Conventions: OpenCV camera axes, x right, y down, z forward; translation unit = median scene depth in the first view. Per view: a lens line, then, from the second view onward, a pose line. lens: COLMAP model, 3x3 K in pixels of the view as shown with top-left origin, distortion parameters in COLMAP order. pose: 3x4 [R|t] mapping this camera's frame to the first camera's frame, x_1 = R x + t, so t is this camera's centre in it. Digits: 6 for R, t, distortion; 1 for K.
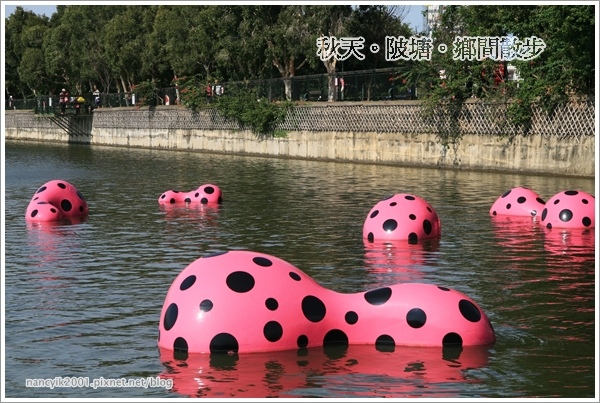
lens RADIAL K [[1453.2, 0, 299.6], [0, 1453.2, 201.2], [0, 0, 1]] dist [0.086206, 0.000000]
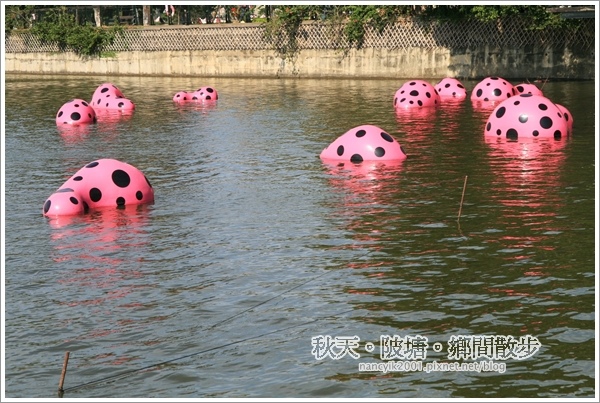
lens RADIAL K [[1598.7, 0, 300.2], [0, 1598.7, 201.5], [0, 0, 1]] dist [0.207919, 0.000000]
pose [[0.966038, -0.048907, 0.253730, -0.230223], [0.038220, 0.998169, 0.046880, 0.018771], [-0.255558, -0.035590, 0.966138, -0.314653]]
